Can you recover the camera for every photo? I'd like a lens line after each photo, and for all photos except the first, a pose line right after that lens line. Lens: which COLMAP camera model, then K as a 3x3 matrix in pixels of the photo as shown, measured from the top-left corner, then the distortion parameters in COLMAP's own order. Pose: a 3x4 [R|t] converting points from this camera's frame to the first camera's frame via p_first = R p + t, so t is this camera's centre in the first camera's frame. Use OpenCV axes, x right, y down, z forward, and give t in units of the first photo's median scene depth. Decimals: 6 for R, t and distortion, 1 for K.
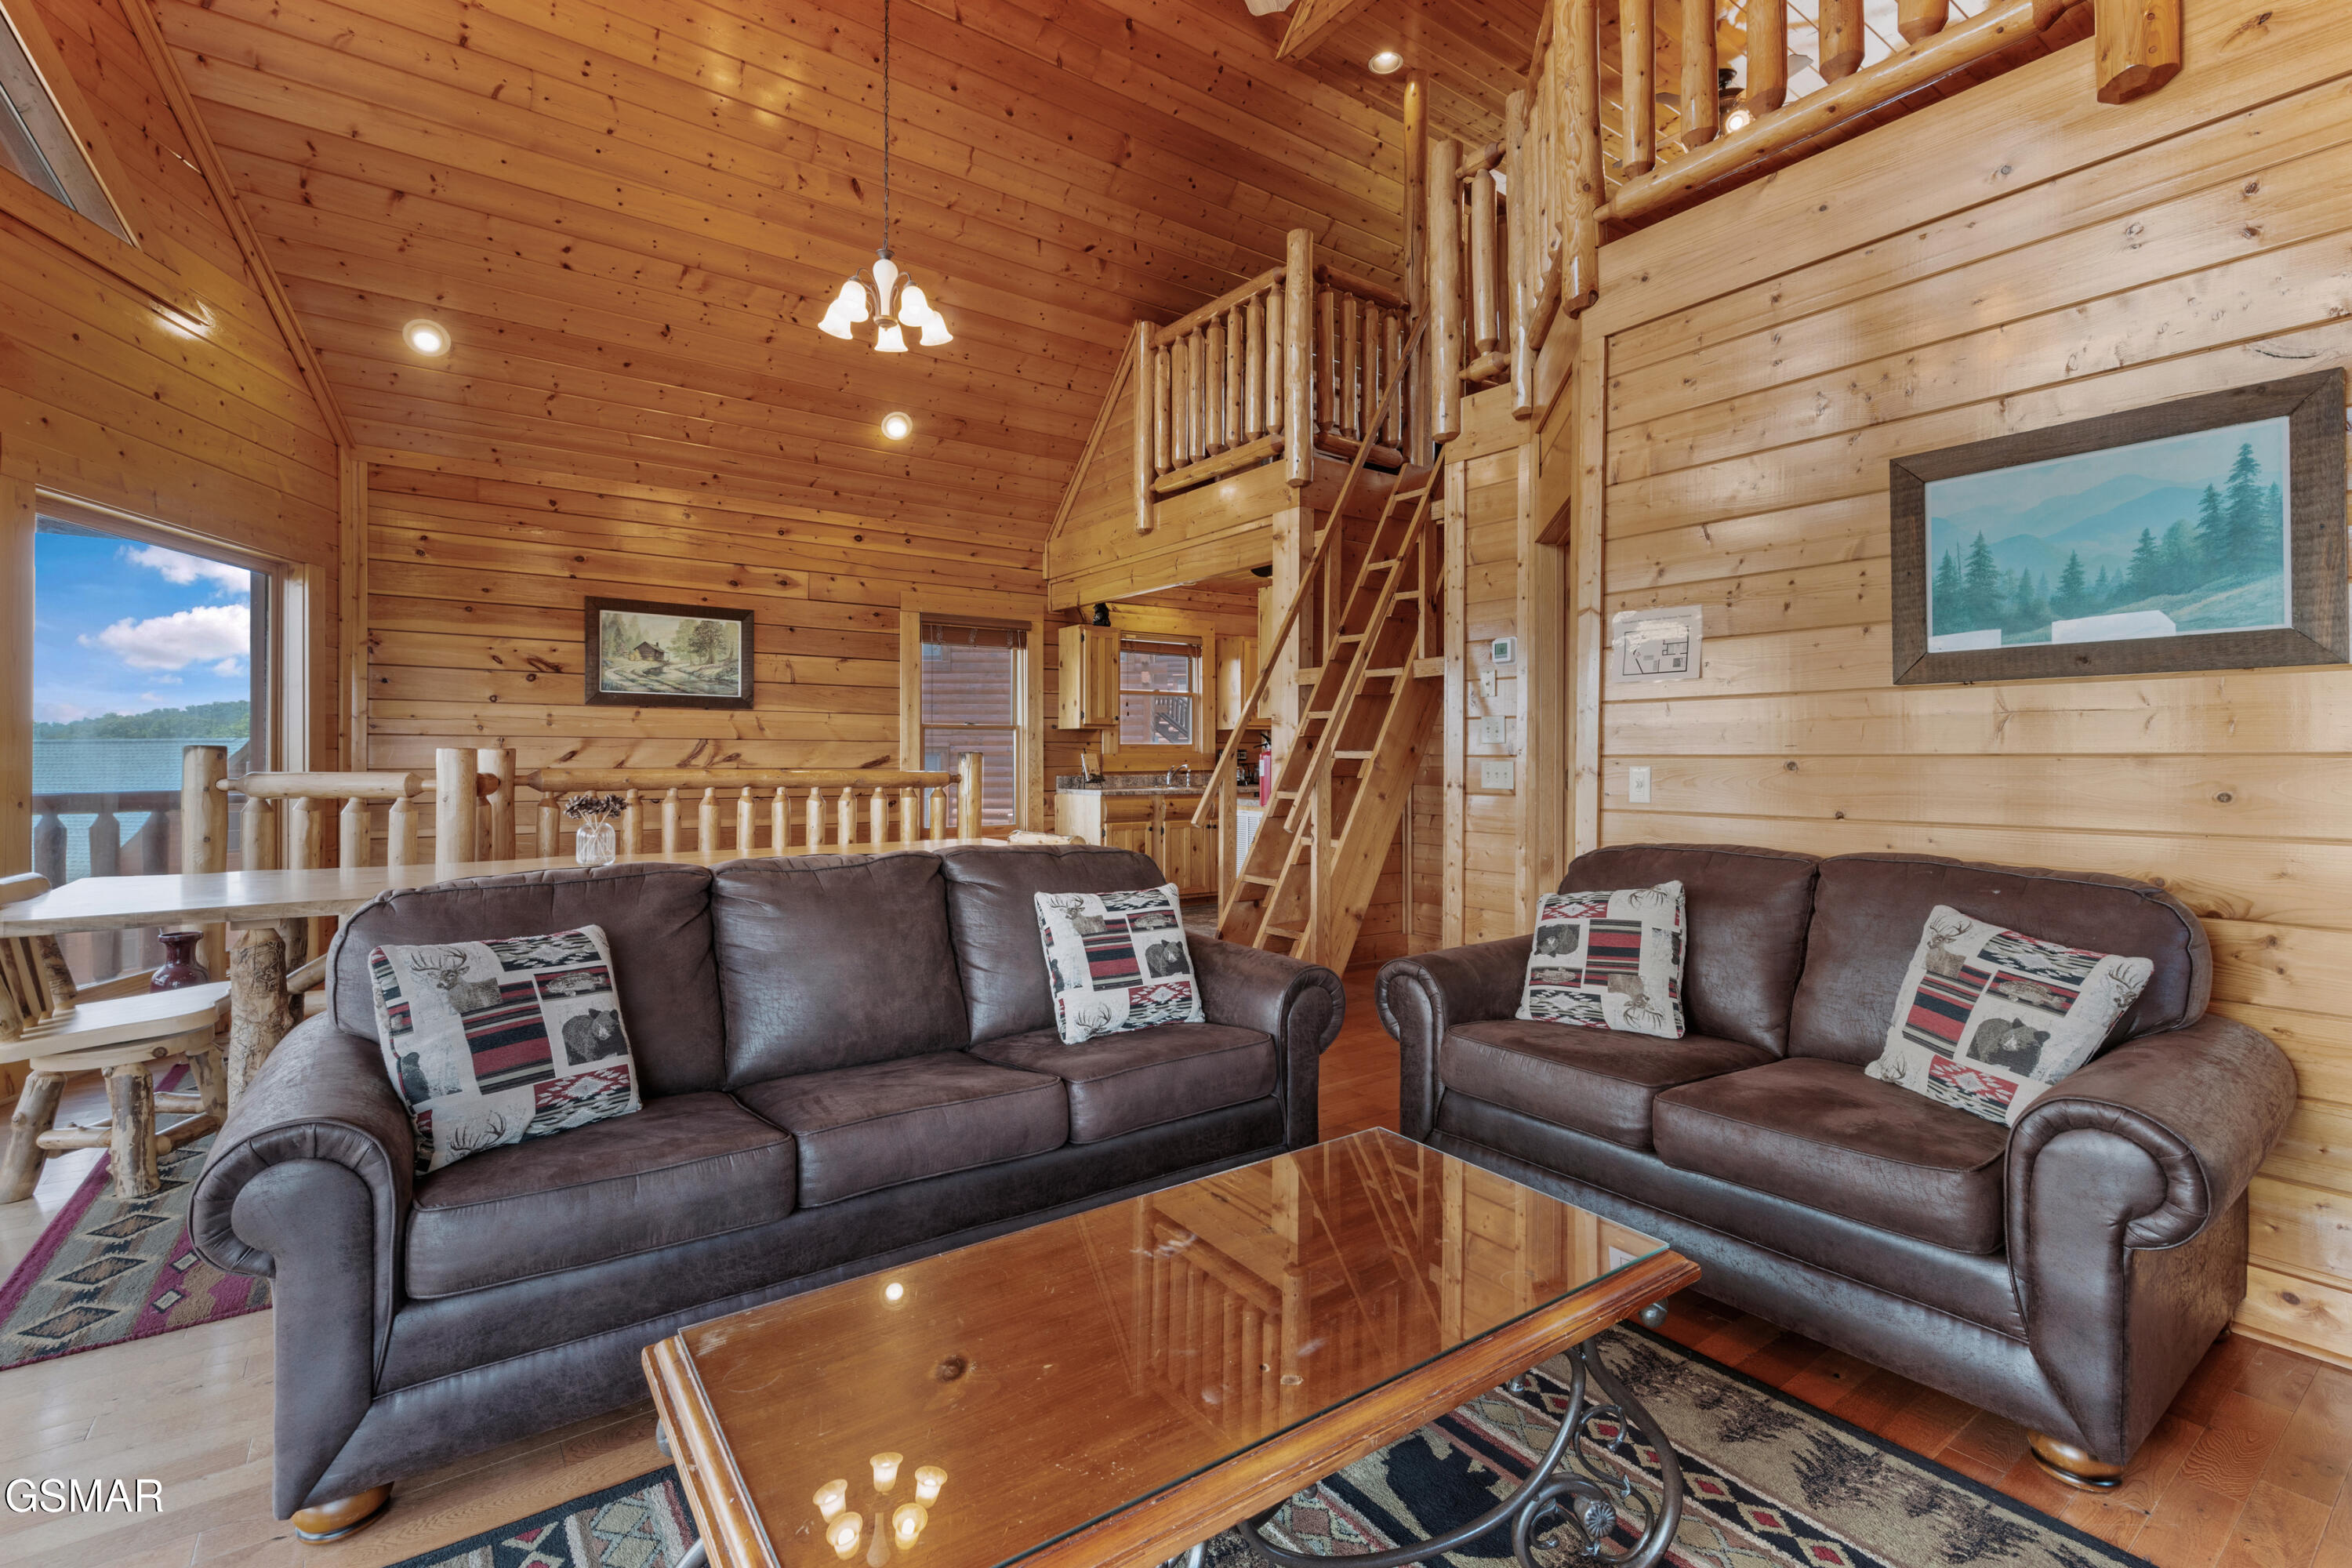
lens RADIAL K [[1054.0, 0, 1178.6], [0, 1054.0, 759.3], [0, 0, 1]] dist [0.002211, -0.000651]
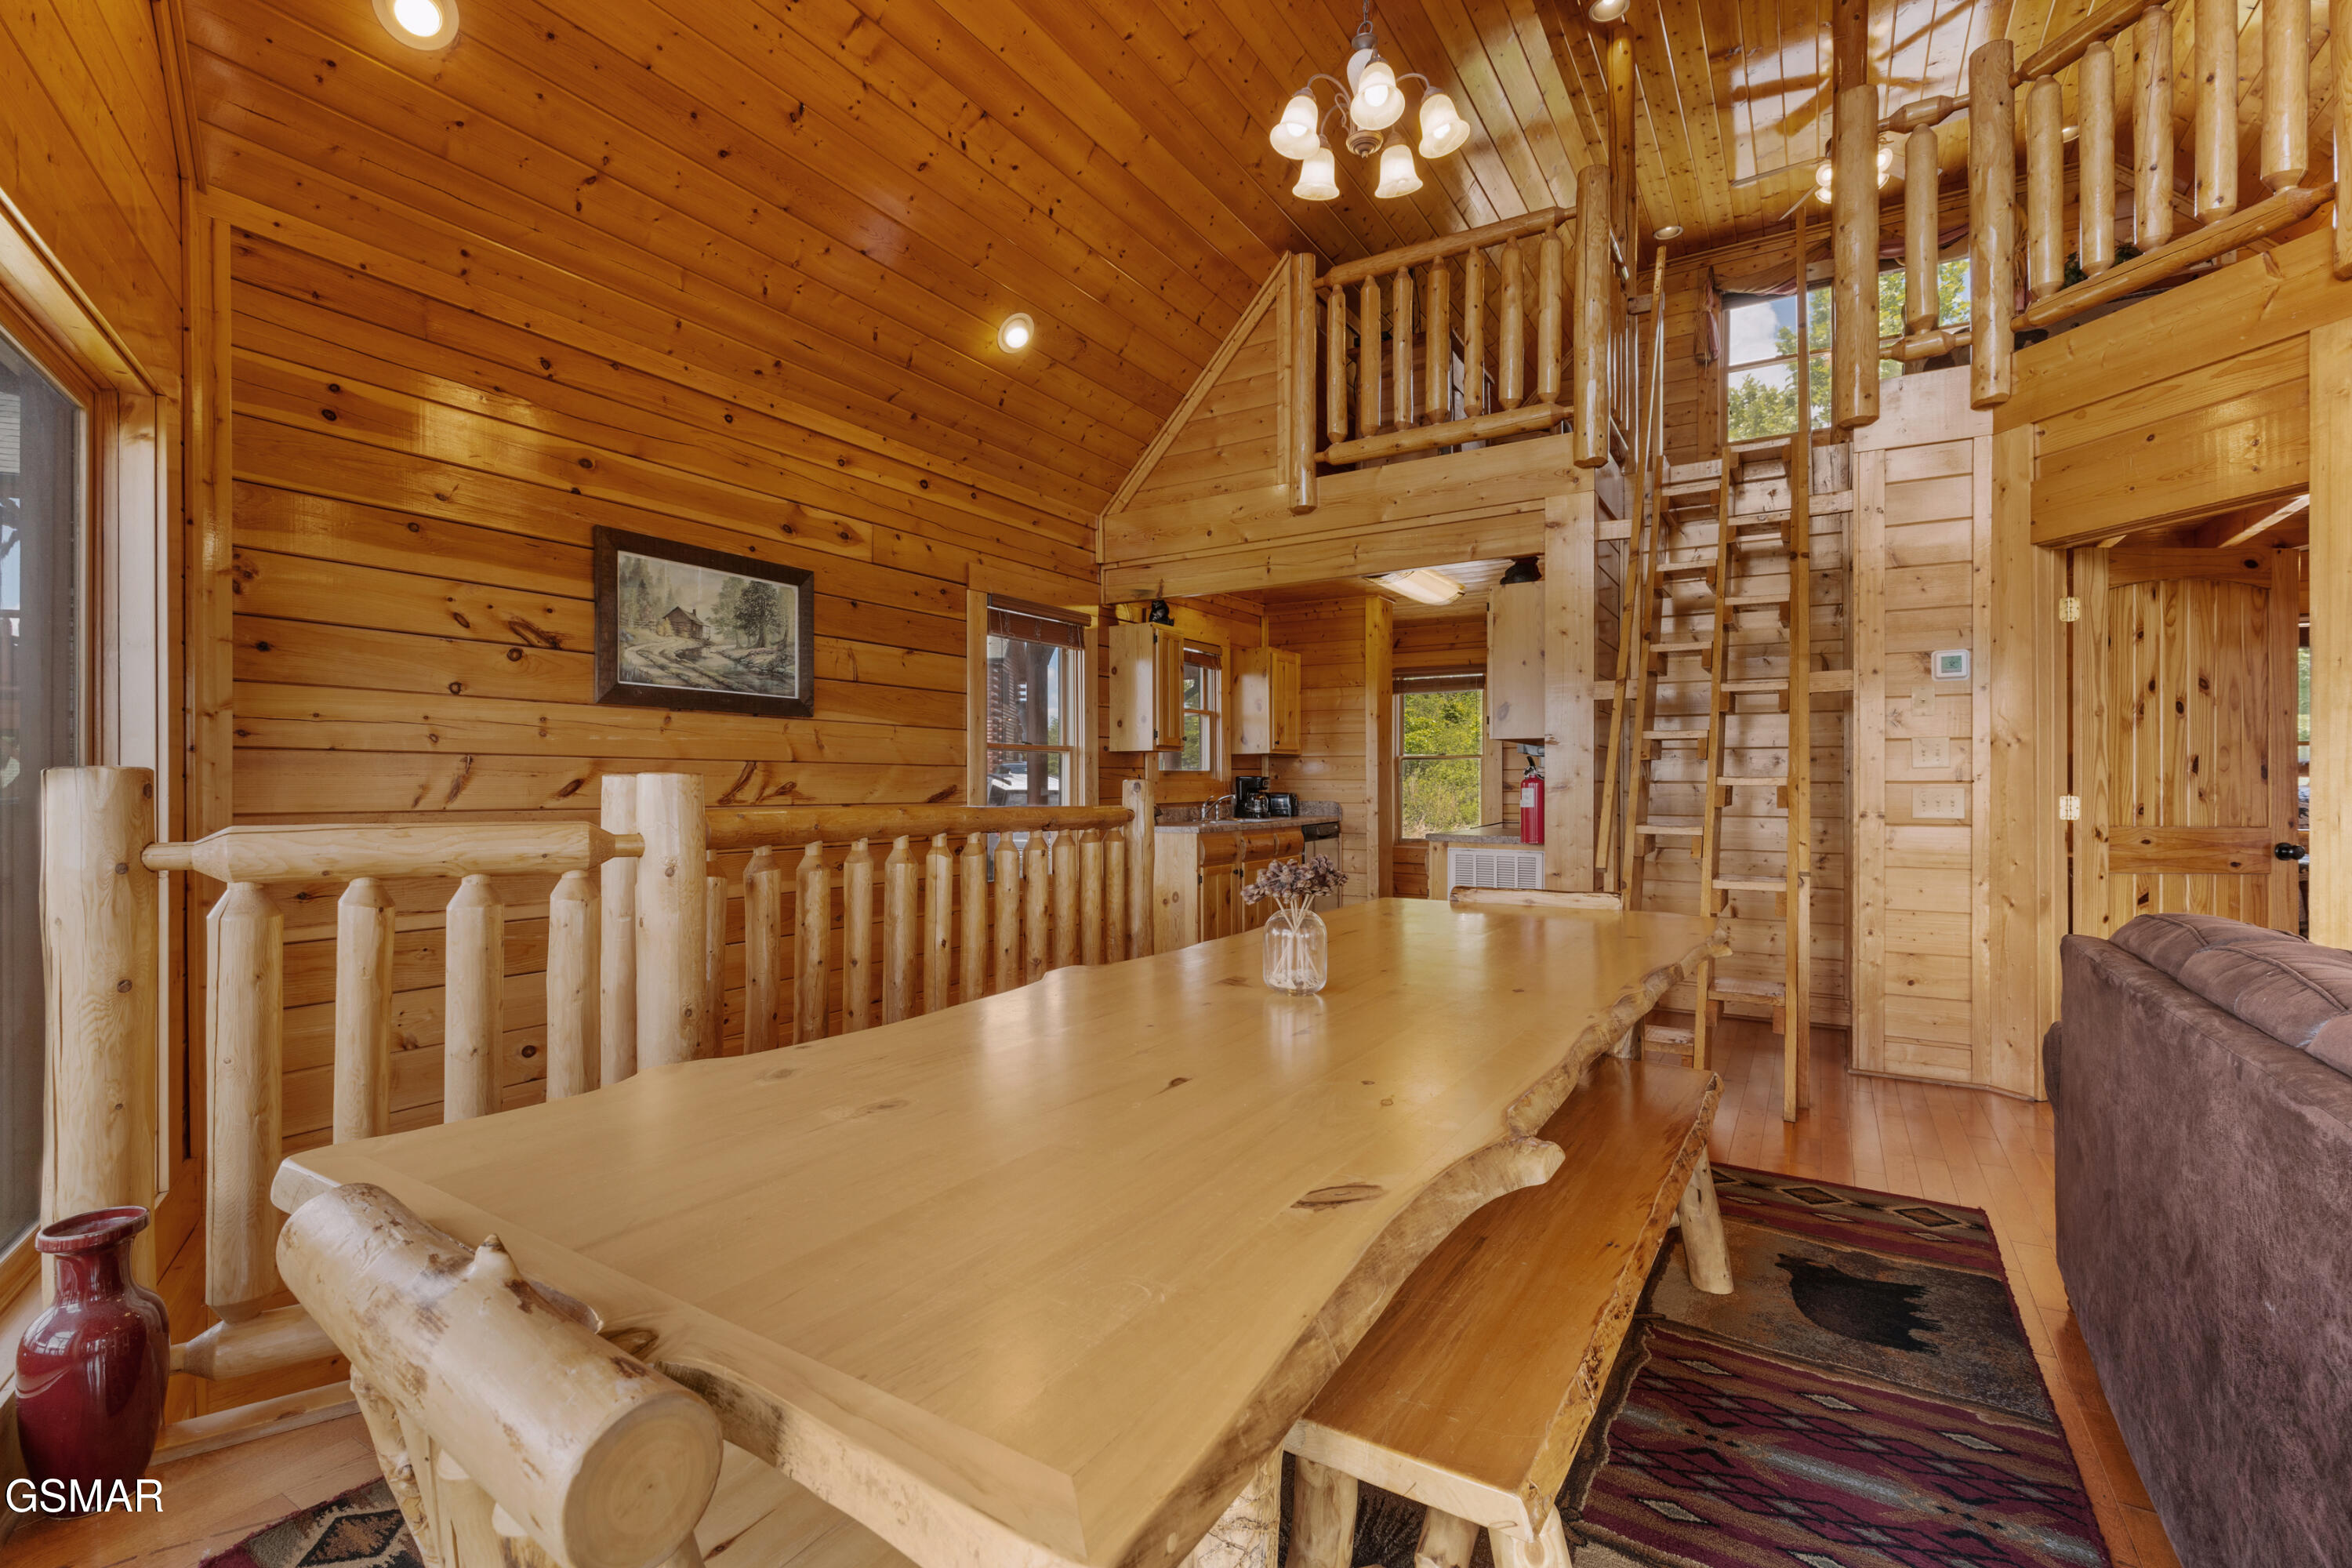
lens RADIAL K [[1054.0, 0, 1174.0], [0, 1054.0, 786.1], [0, 0, 1]] dist [0.002211, -0.000651]
pose [[0.928199, -0.004496, 0.372056, -0.452284], [0.005129, 0.999987, -0.000711, -0.001809], [-0.372048, 0.002569, 0.928210, 0.292543]]
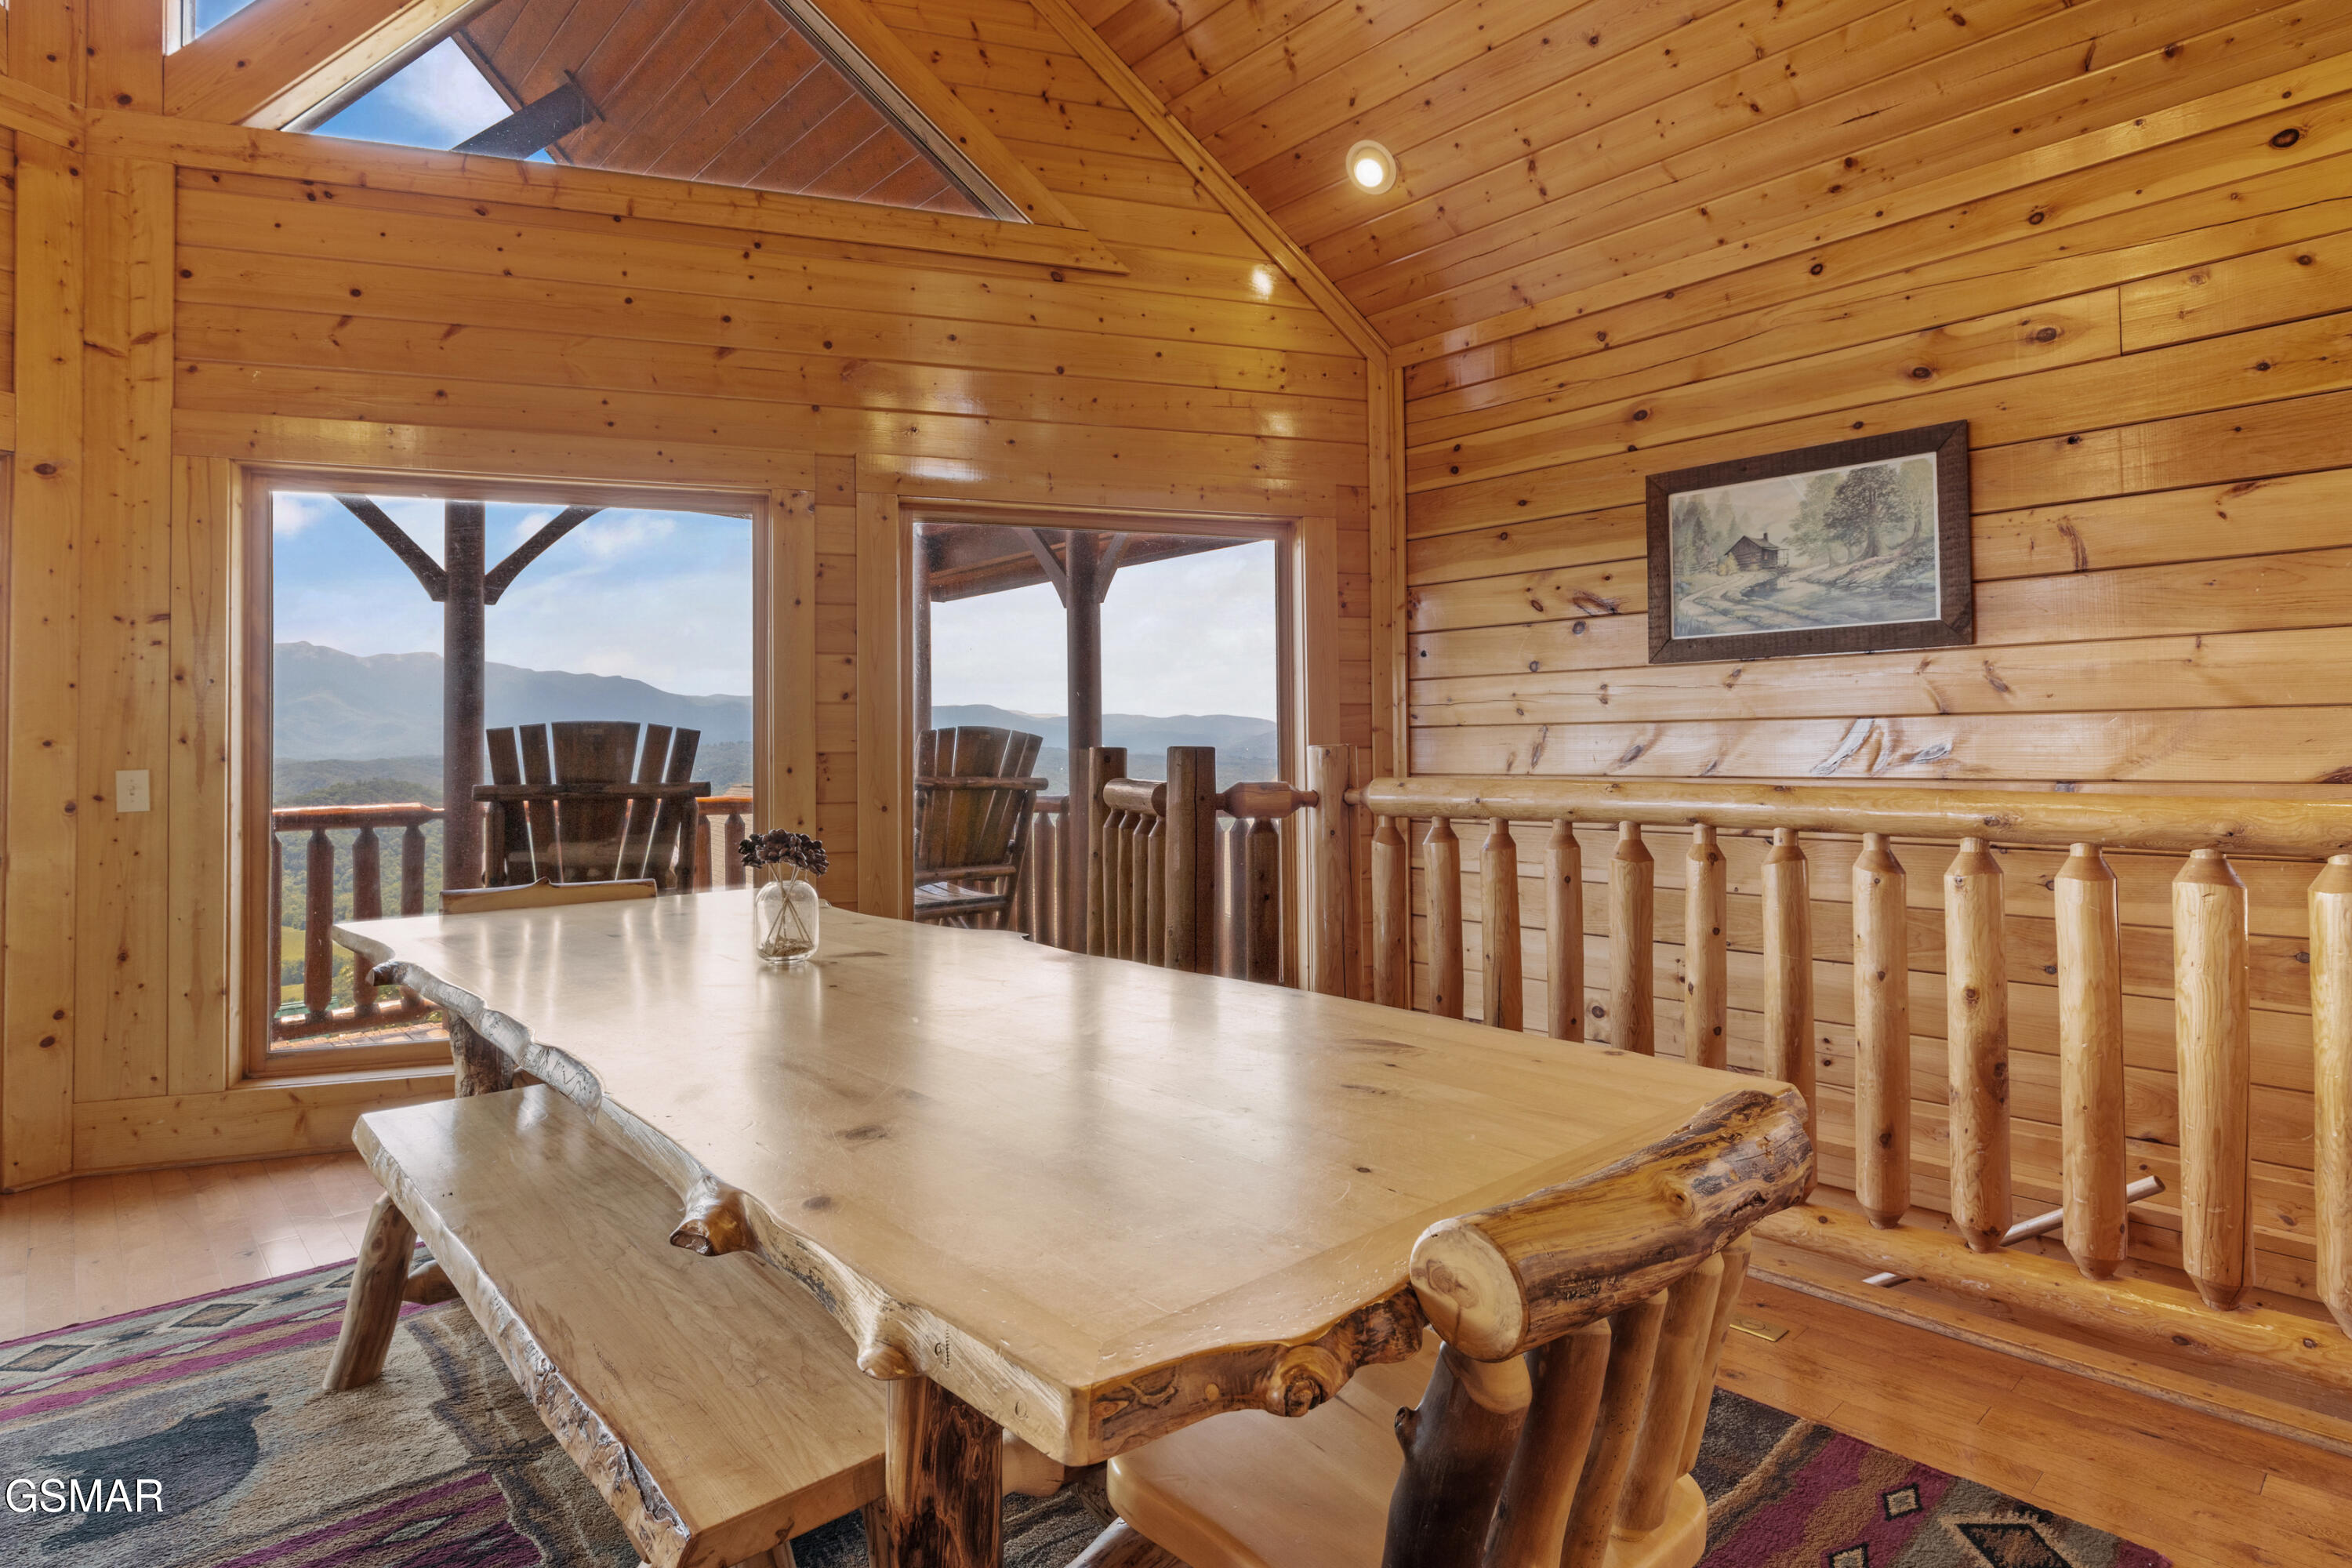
lens RADIAL K [[1225.9, 0, 1188.9], [0, 1225.9, 724.5], [0, 0, 1]] dist [-0.000659, 0.000168]
pose [[0.112585, -0.027264, -0.993268, 0.066929], [0.008379, 0.999614, -0.026489, -0.003417], [0.993607, -0.005340, 0.112770, 0.636248]]
